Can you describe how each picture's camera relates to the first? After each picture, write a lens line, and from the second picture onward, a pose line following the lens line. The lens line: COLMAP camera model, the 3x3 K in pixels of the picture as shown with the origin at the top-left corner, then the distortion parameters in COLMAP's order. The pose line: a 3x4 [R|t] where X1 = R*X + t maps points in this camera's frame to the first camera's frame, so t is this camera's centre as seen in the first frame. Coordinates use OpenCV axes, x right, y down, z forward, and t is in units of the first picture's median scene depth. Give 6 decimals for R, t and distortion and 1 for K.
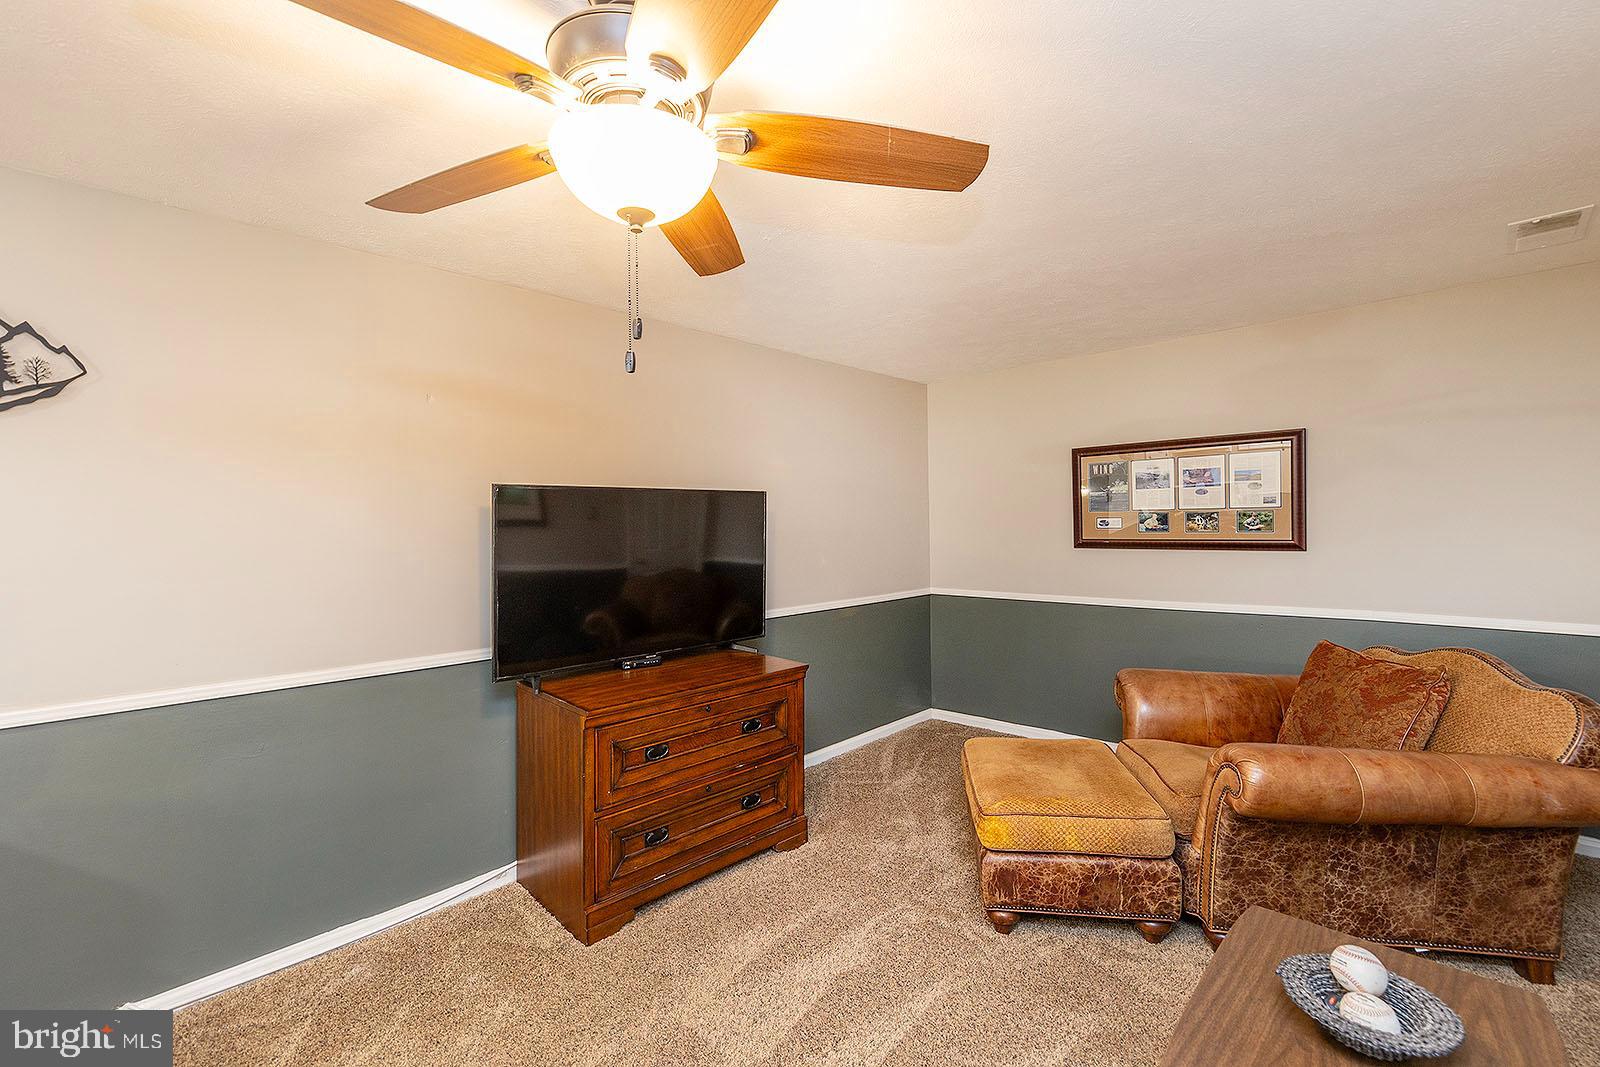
lens RADIAL K [[691.1, 0, 802.1], [0, 691.1, 527.5], [0, 0, 1]] dist [0.002094, 0.000136]
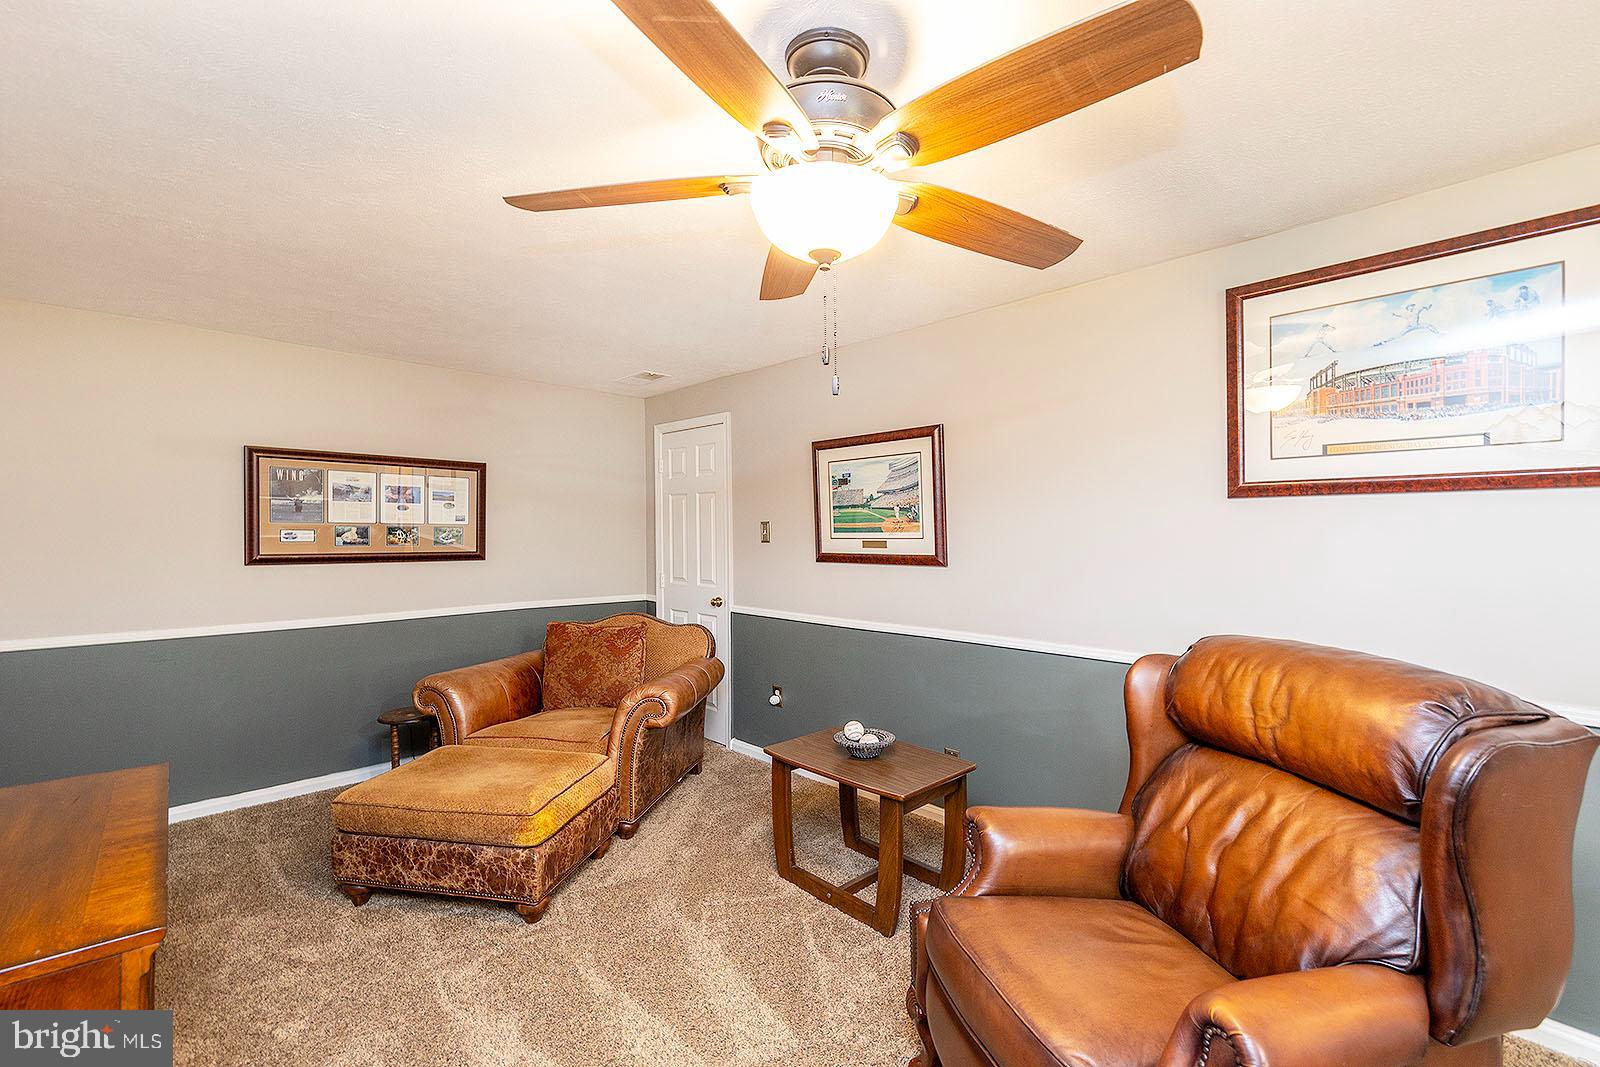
lens RADIAL K [[691.1, 0, 804.0], [0, 691.1, 534.0], [0, 0, 1]] dist [0.002094, 0.000136]
pose [[0.009639, 0.017092, 0.999807, -0.479332], [-0.000101, 0.999854, -0.017092, 0.007121], [-0.999954, 0.000063, 0.009639, 0.360392]]
